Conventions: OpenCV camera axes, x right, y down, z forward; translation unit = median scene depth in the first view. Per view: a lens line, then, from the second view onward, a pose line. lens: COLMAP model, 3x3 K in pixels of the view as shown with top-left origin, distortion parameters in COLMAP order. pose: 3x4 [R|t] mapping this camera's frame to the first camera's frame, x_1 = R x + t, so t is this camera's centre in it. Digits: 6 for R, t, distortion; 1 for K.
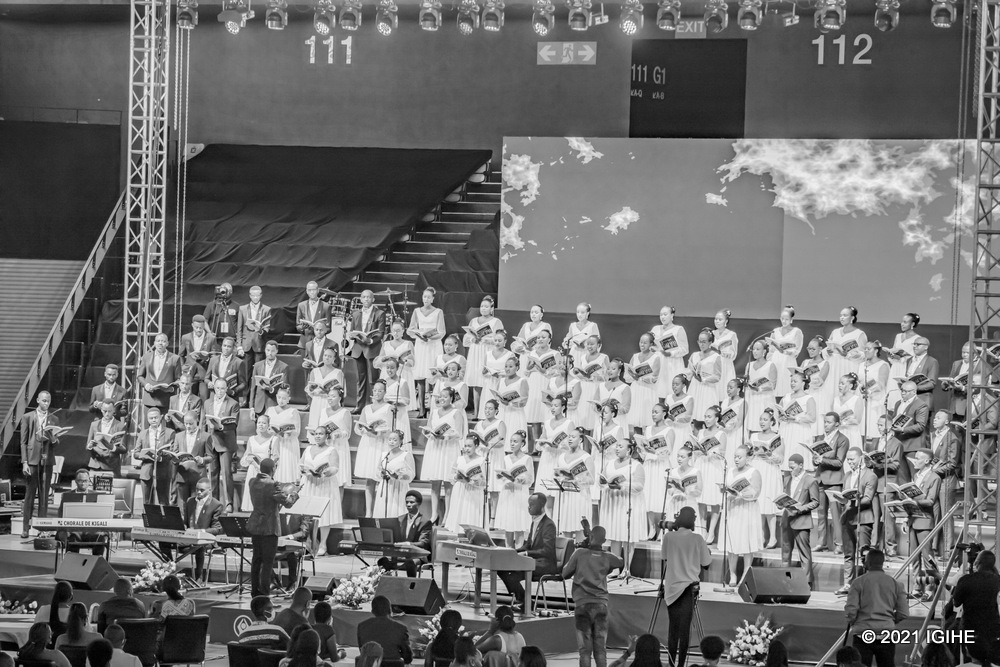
lens RADIAL K [[4188.0, 0, 500.0], [0, 4188.0, 333.5], [0, 0, 1]] dist [0.216850, 0.000000]
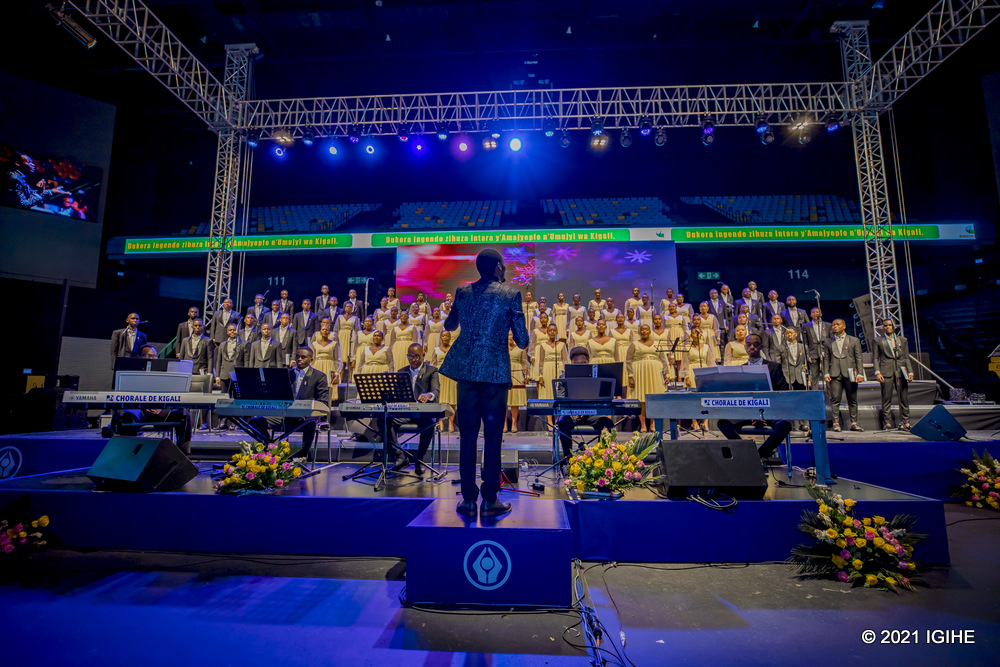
lens RADIAL K [[499.6, 0, 500.6], [0, 499.6, 337.0], [0, 0, 1]] dist [-0.027135, -0.000510]
pose [[0.896984, 0.027701, 0.441195, -0.081164], [0.034292, 0.990667, -0.131919, 0.048564], [-0.440732, 0.133459, 0.887662, 0.892729]]
